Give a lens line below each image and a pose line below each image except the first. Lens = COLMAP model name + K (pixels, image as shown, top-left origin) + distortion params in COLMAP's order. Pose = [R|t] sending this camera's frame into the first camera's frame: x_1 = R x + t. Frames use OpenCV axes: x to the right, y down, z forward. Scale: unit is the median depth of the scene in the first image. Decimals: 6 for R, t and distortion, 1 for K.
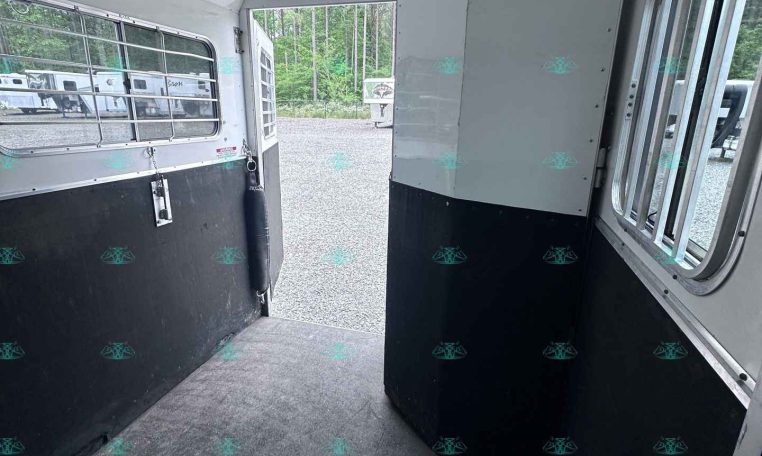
lens RADIAL K [[406.7, 0, 382.4], [0, 406.7, 229.5], [0, 0, 1]] dist [0.004097, -0.004678]
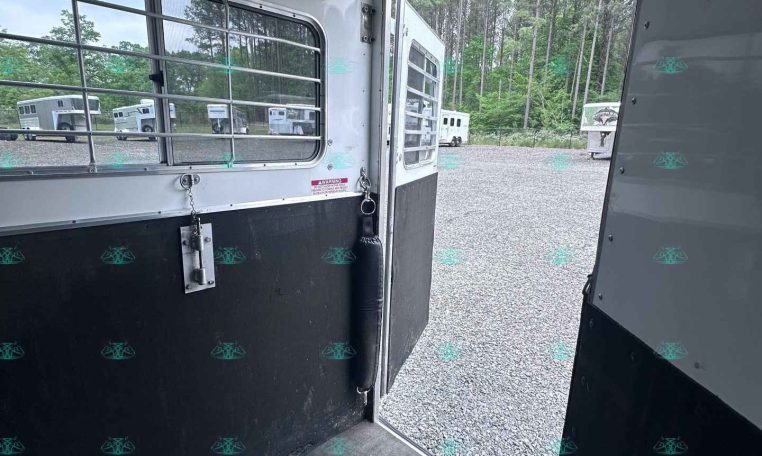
lens RADIAL K [[406.7, 0, 382.3], [0, 406.7, 226.7], [0, 0, 1]] dist [0.004097, -0.004678]
pose [[0.882768, 0.112428, -0.456158, 0.011677], [-0.145012, 0.988740, -0.036937, -0.100403], [0.446869, 0.098755, 0.889132, 0.404309]]
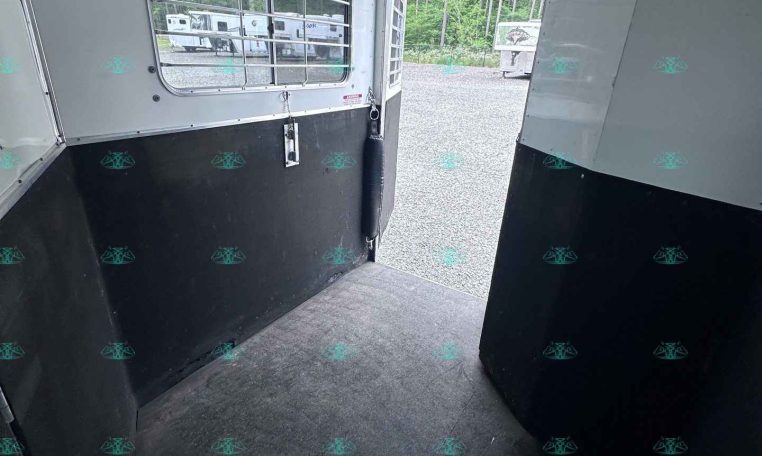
lens RADIAL K [[406.7, 0, 382.5], [0, 406.7, 229.1], [0, 0, 1]] dist [0.004097, -0.004678]
pose [[0.958666, 0.136687, -0.249552, -0.011547], [-0.106610, 0.985718, 0.130359, -0.009748], [0.263807, -0.098366, 0.959547, 0.010892]]
